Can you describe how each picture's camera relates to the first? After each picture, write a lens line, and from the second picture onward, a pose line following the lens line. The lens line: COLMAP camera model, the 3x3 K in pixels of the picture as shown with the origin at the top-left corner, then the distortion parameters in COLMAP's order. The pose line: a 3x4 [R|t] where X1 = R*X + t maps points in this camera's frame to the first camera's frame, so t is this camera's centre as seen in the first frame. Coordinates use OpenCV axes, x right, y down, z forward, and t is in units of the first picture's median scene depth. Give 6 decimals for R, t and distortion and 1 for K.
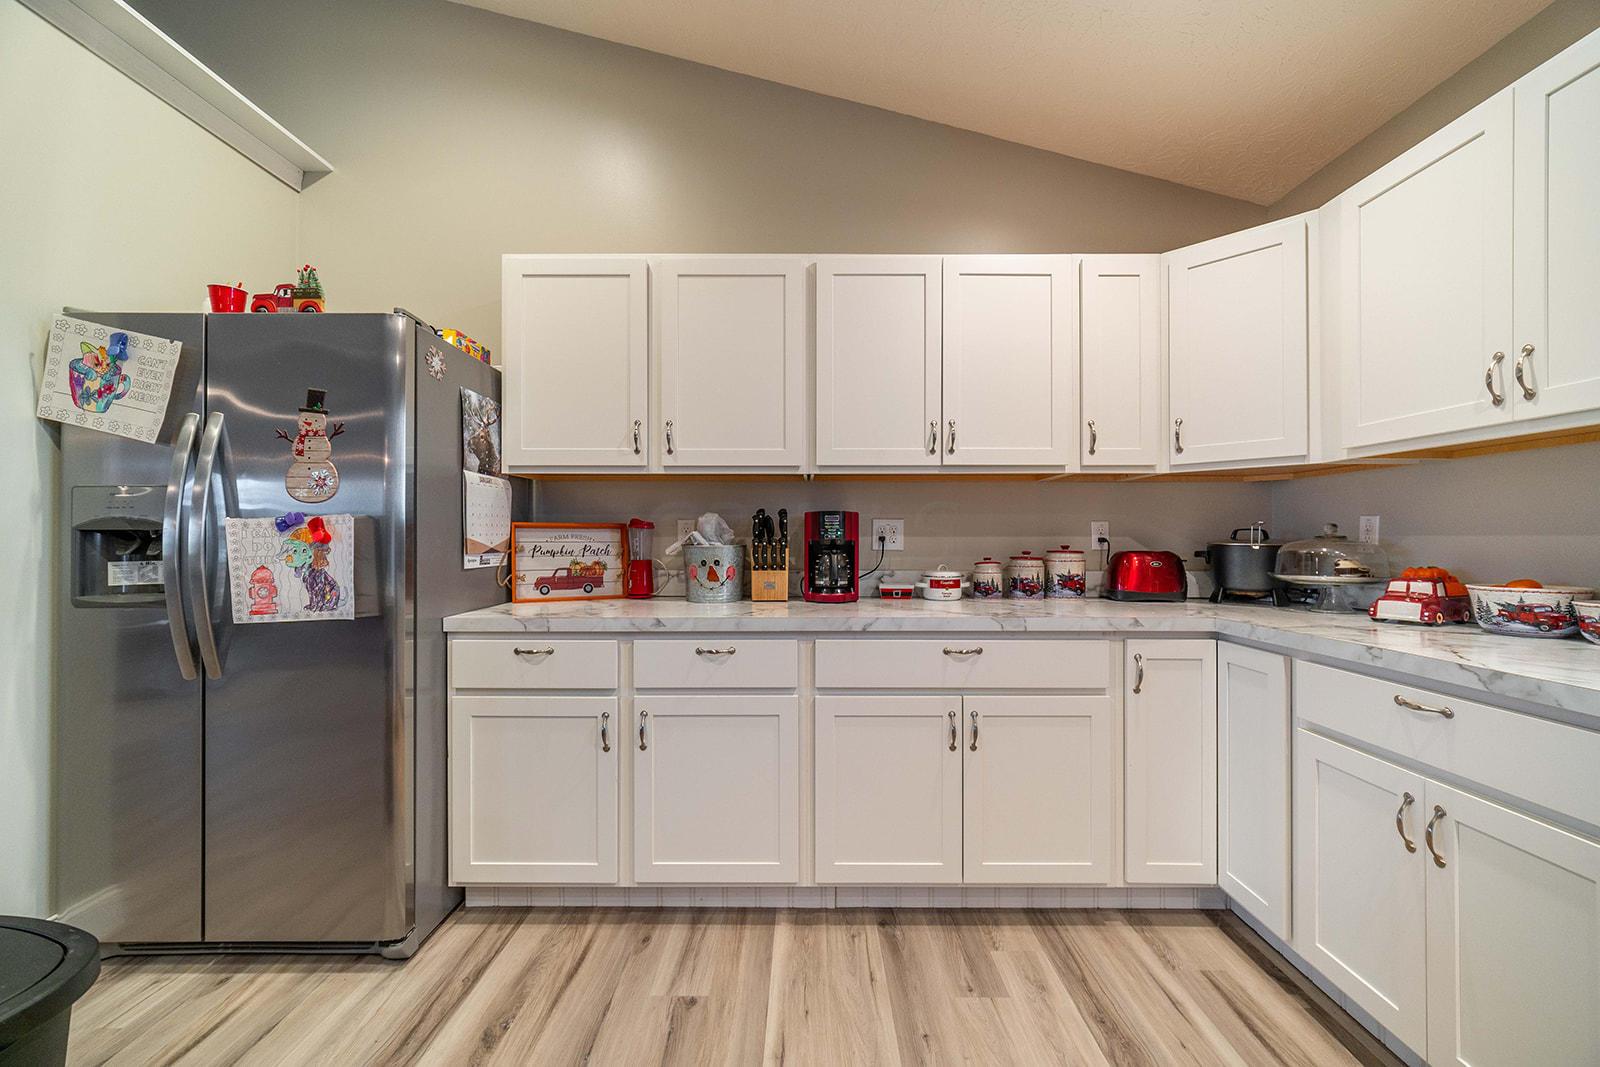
lens RADIAL K [[638.7, 0, 804.7], [0, 638.7, 534.7], [0, 0, 1]] dist [-0.005053, -0.000017]
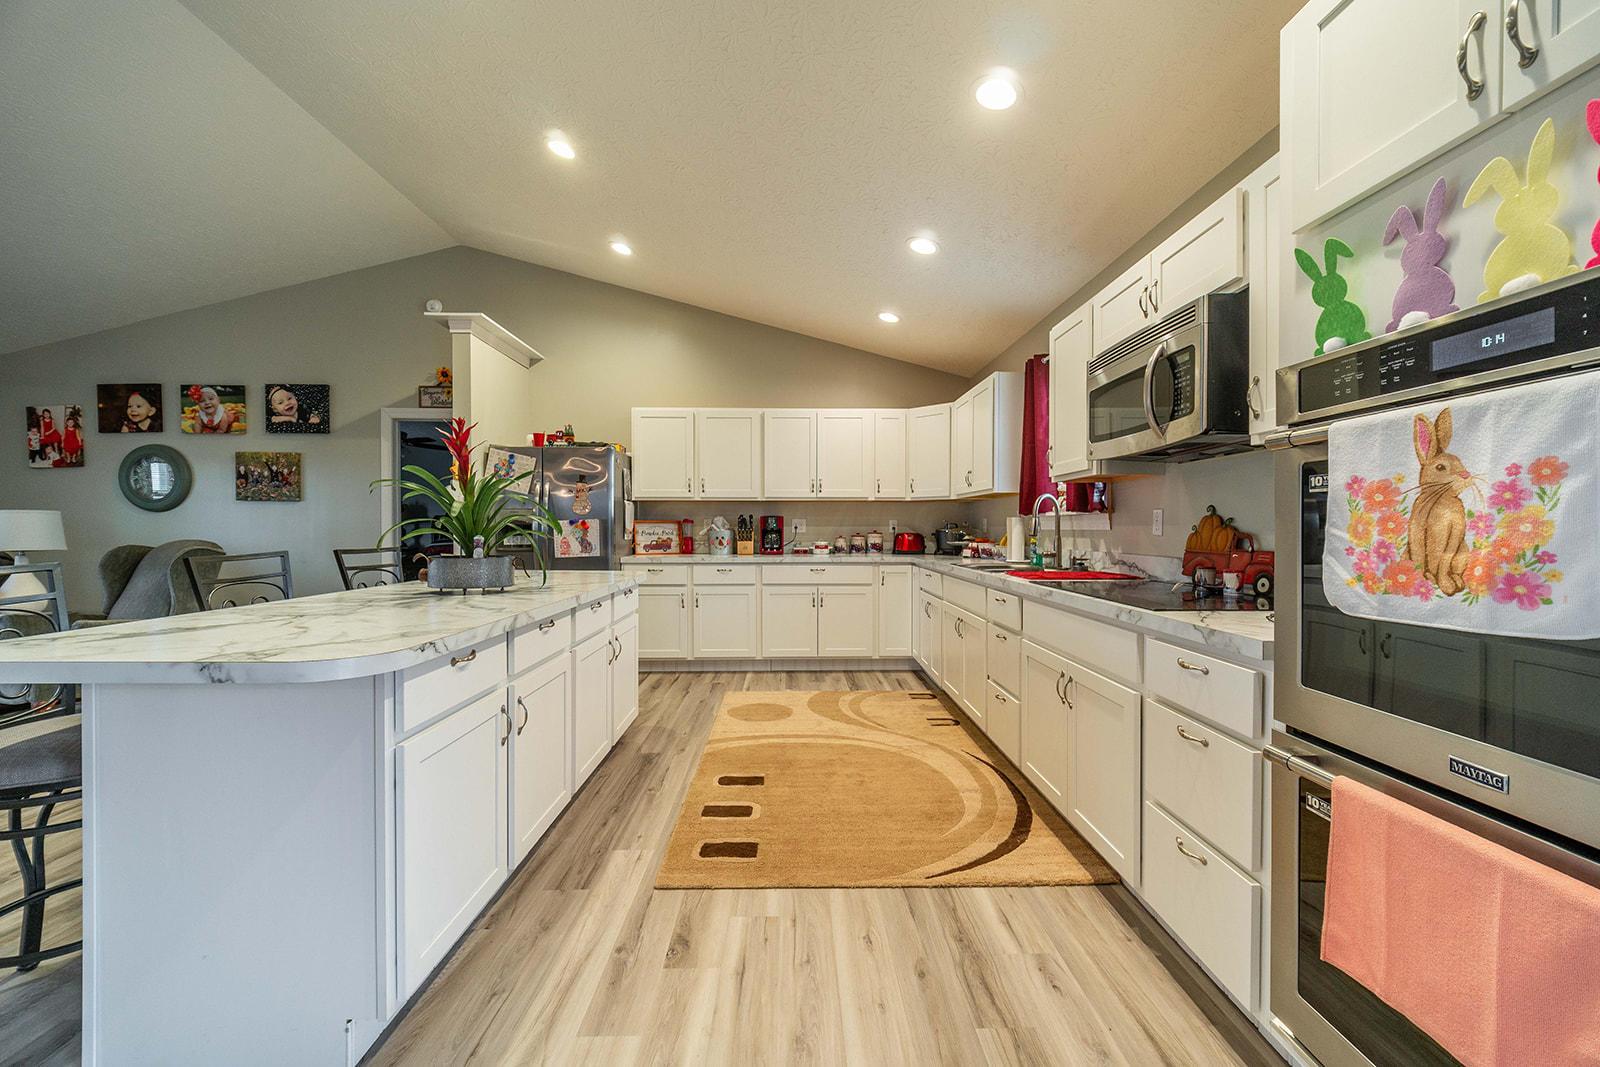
lens RADIAL K [[671.9, 0, 802.9], [0, 671.9, 536.2], [0, 0, 1]] dist [-0.000734, 0.000160]
pose [[0.999694, -0.000374, 0.024741, 0.097103], [-0.000112, 0.999807, 0.019634, -0.010899], [-0.024744, -0.019631, 0.999501, -1.488930]]
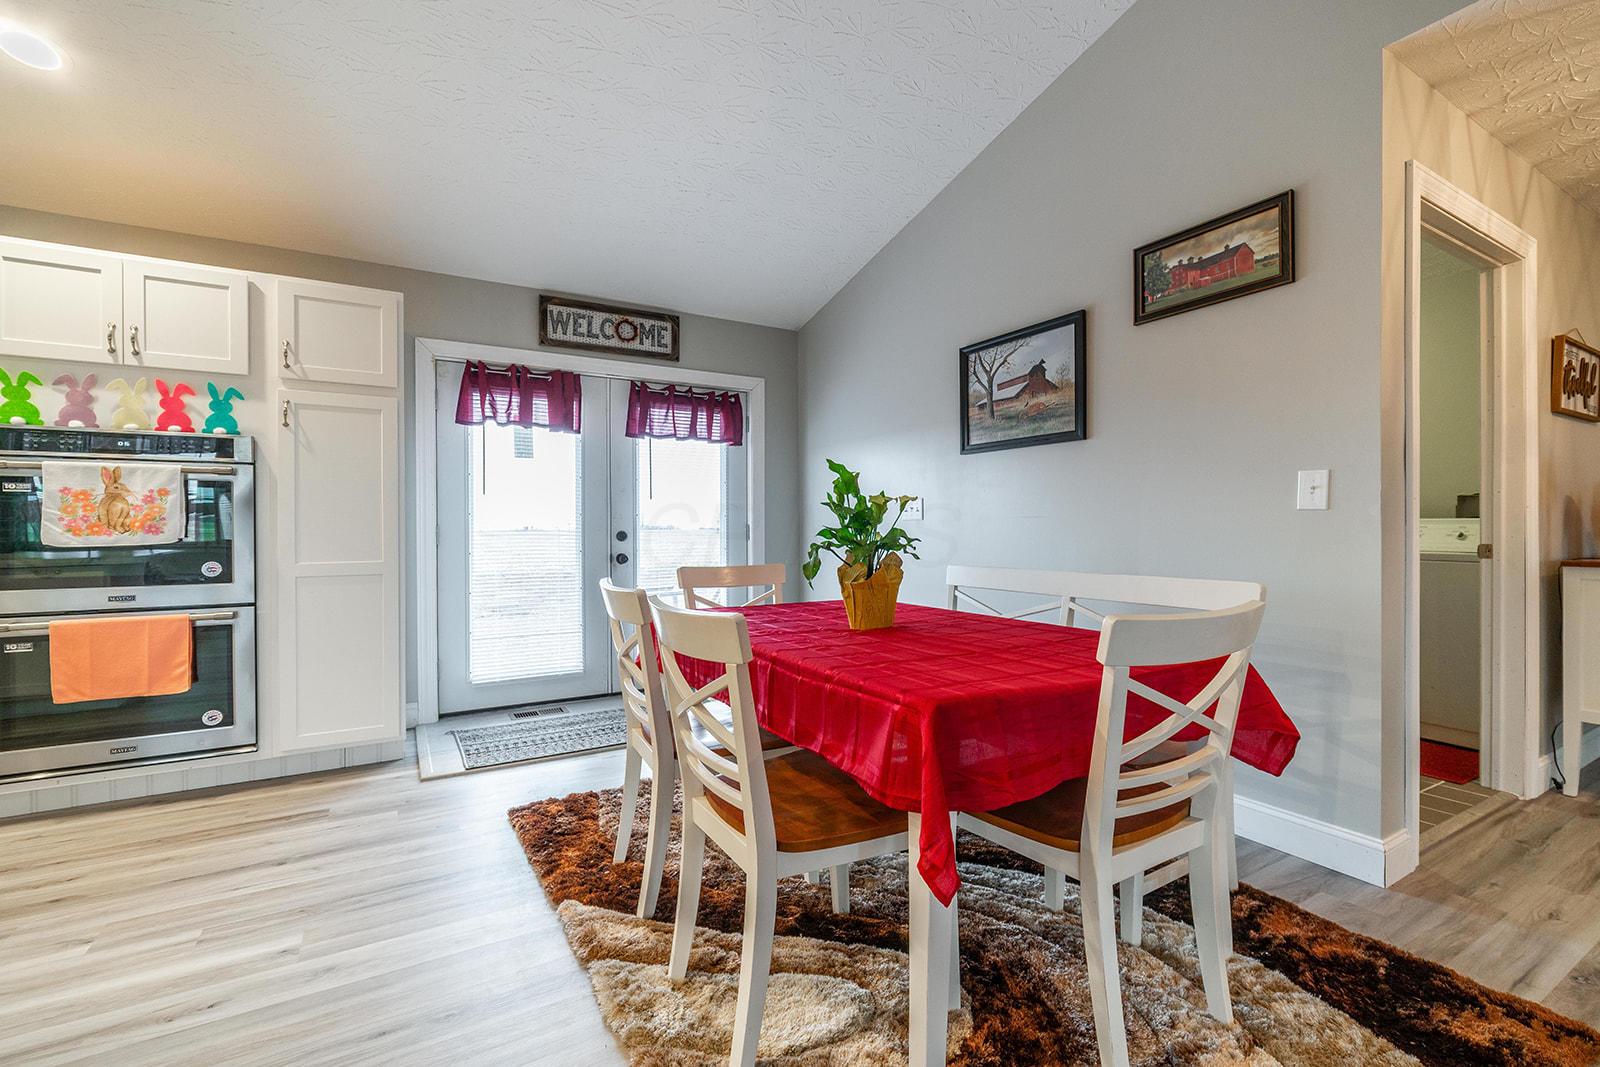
lens RADIAL K [[671.9, 0, 802.9], [0, 671.9, 536.2], [0, 0, 1]] dist [-0.000734, 0.000160]
pose [[-0.513123, -0.000757, 0.858314, -1.094586], [0.001127, 0.999998, 0.001556, 0.037693], [-0.858314, 0.001766, -0.513122, -1.499195]]
